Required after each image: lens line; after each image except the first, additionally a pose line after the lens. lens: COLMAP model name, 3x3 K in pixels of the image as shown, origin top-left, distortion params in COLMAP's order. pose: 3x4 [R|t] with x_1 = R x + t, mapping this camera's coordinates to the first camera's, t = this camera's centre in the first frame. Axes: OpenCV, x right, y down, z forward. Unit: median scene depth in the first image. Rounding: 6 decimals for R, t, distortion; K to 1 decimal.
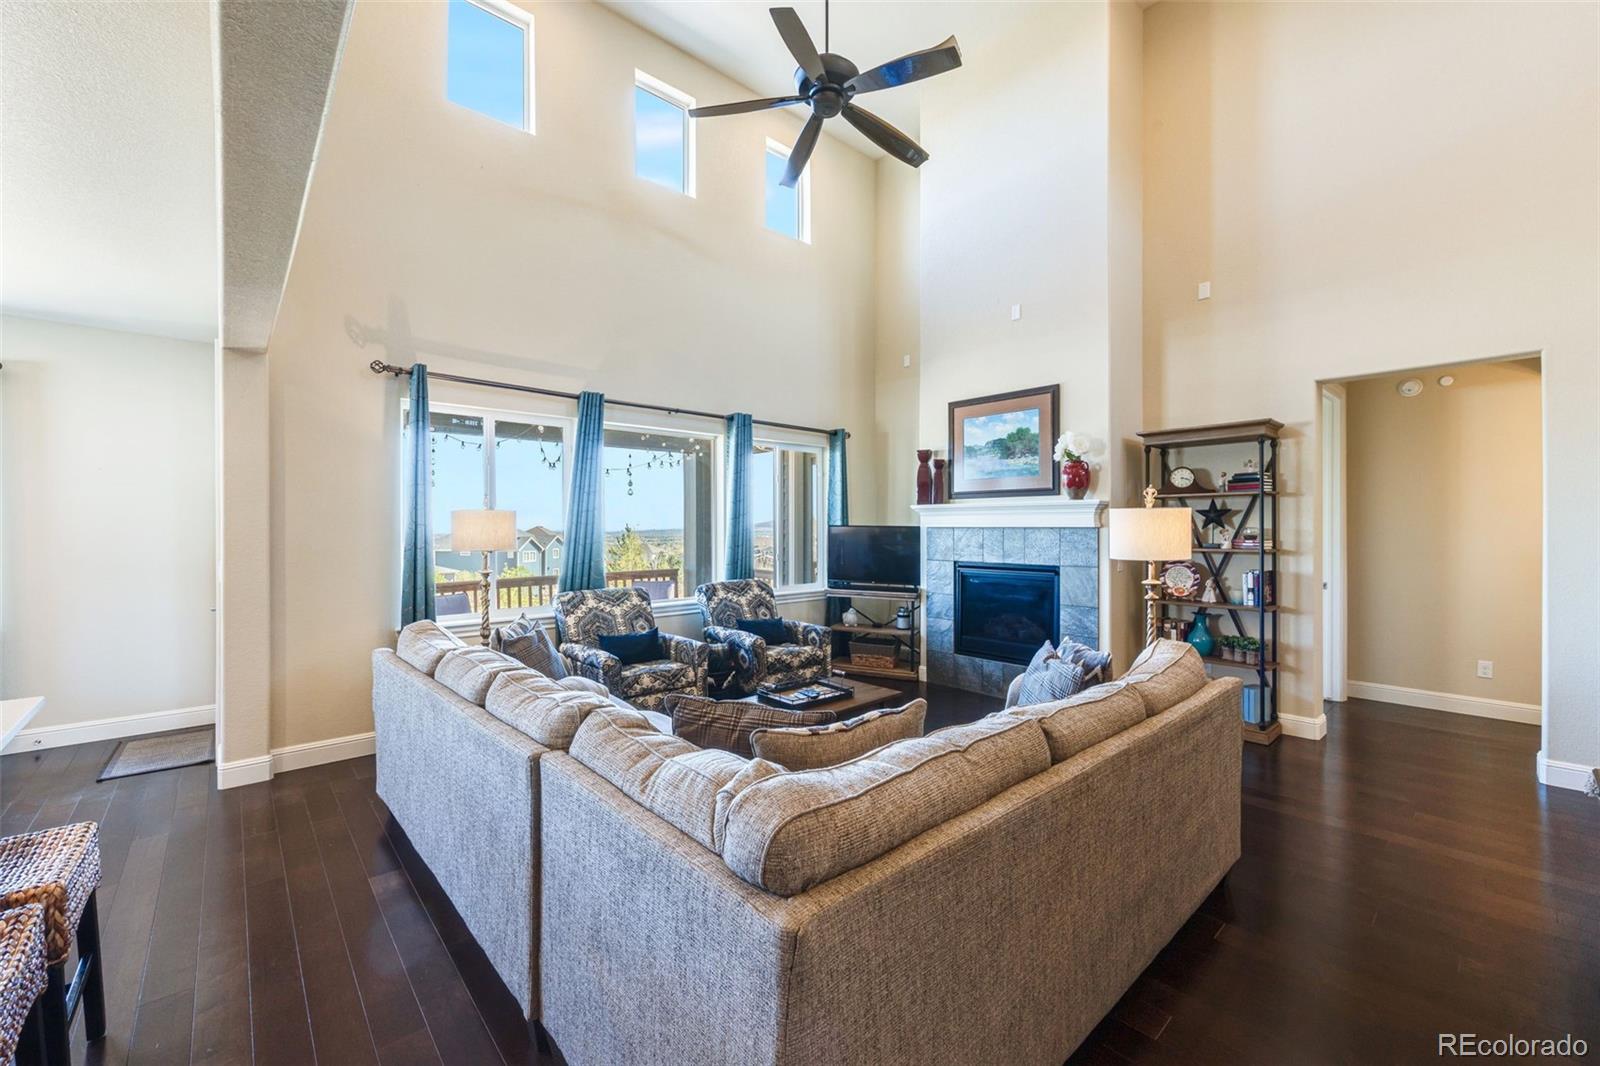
lens RADIAL K [[647.1, 0, 803.1], [0, 647.1, 527.4], [0, 0, 1]] dist [0.000118, 0.001757]
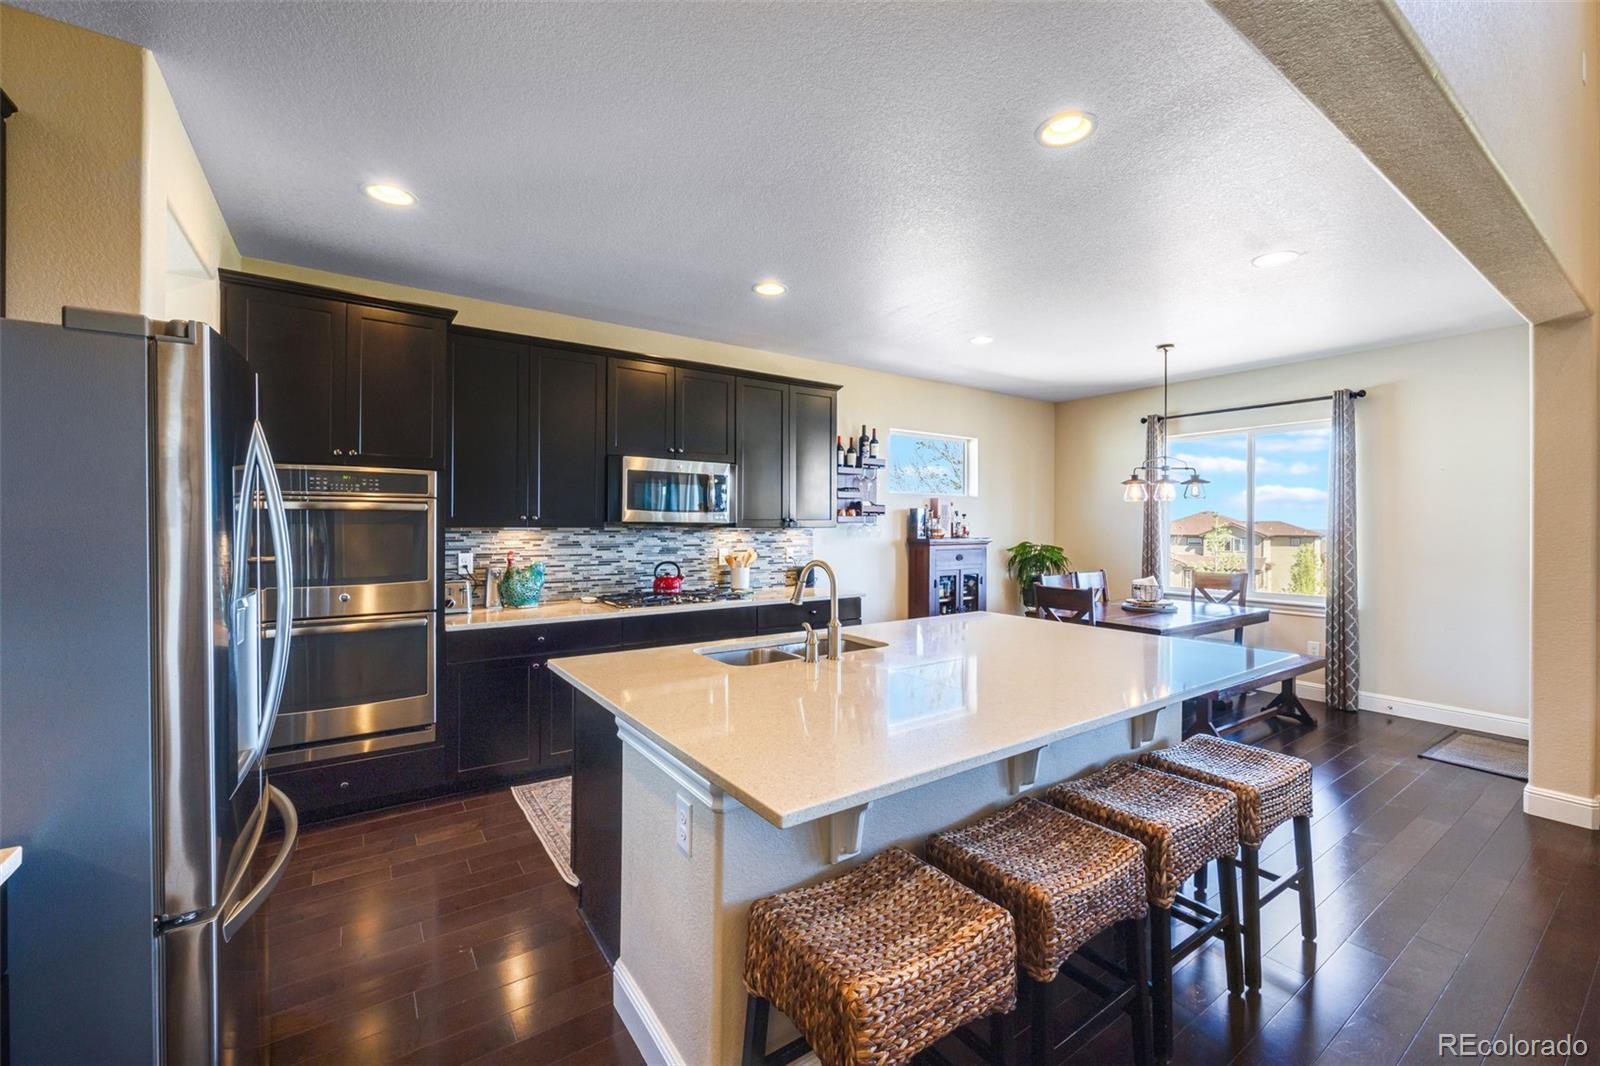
lens RADIAL K [[647.1, 0, 796.6], [0, 647.1, 527.6], [0, 0, 1]] dist [0.000118, 0.001757]
pose [[-0.127451, 0.005009, -0.991832, 0.122538], [-0.000609, 0.999987, 0.005128, -0.000104], [0.991845, 0.001258, -0.127447, 0.091464]]
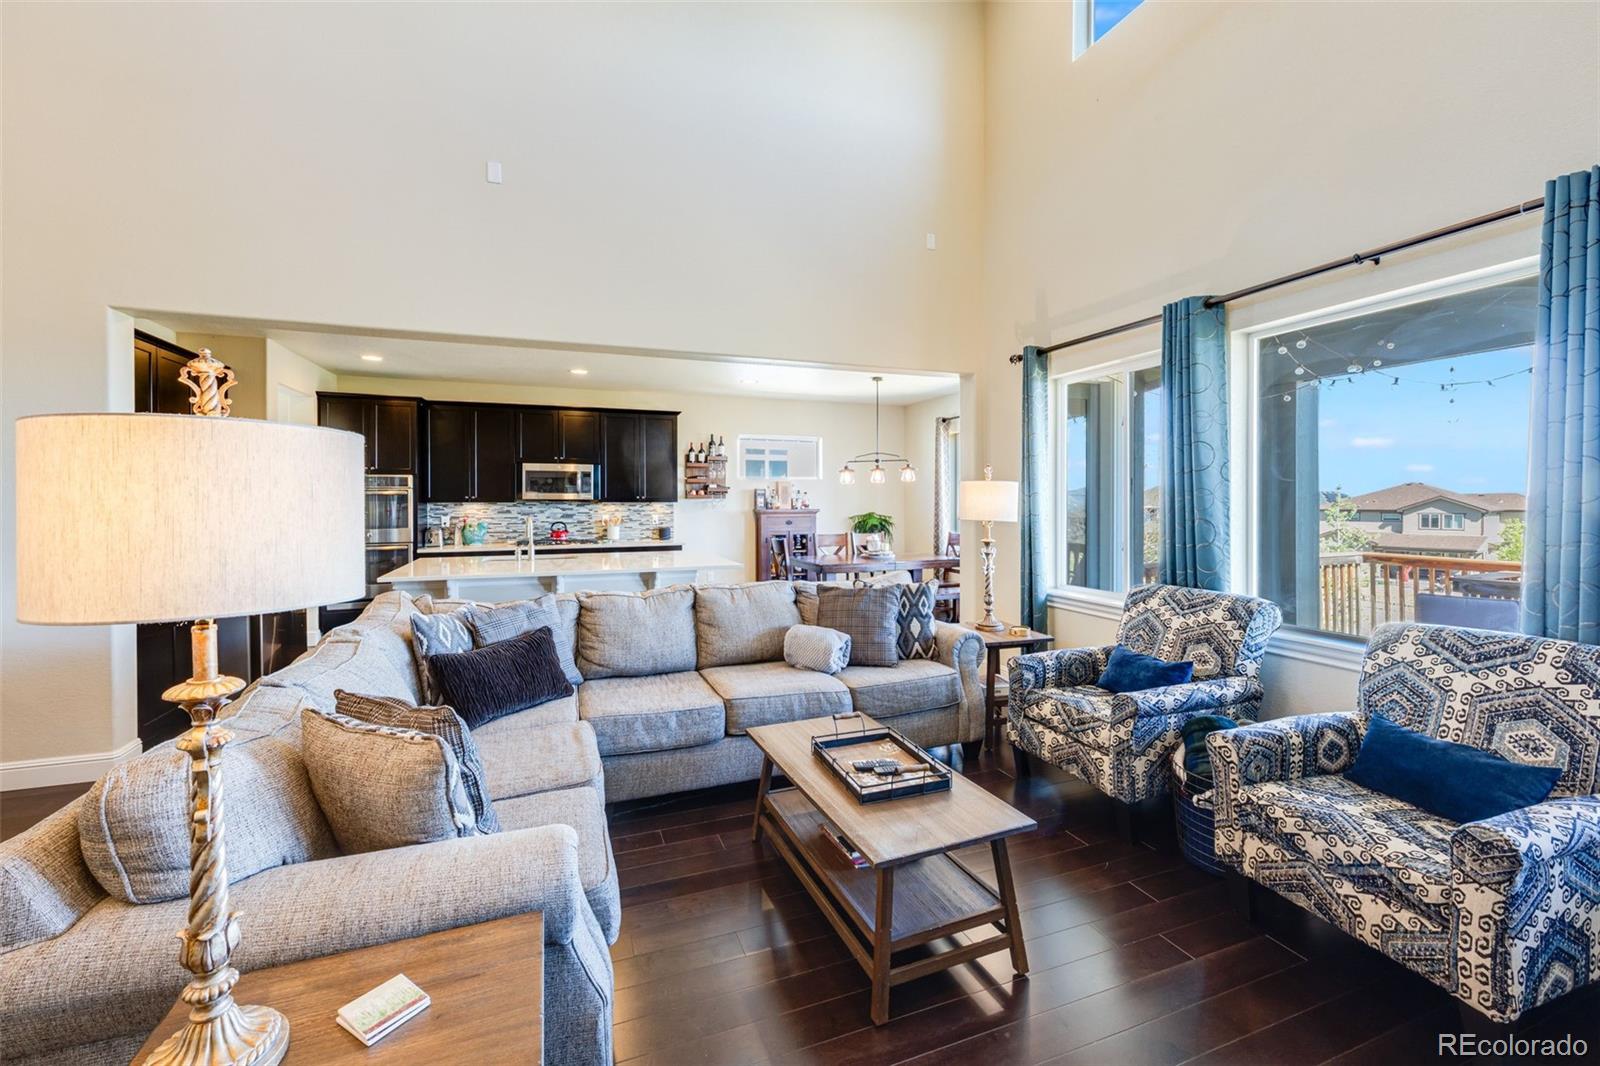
lens RADIAL K [[647.1, 0, 805.8], [0, 647.1, 503.4], [0, 0, 1]] dist [0.000118, 0.001757]
pose [[-0.355505, 0.006021, -0.934655, 0.614986], [0.004096, 0.999980, 0.004883, 0.002404], [0.934665, -0.002093, -0.355523, 1.160038]]
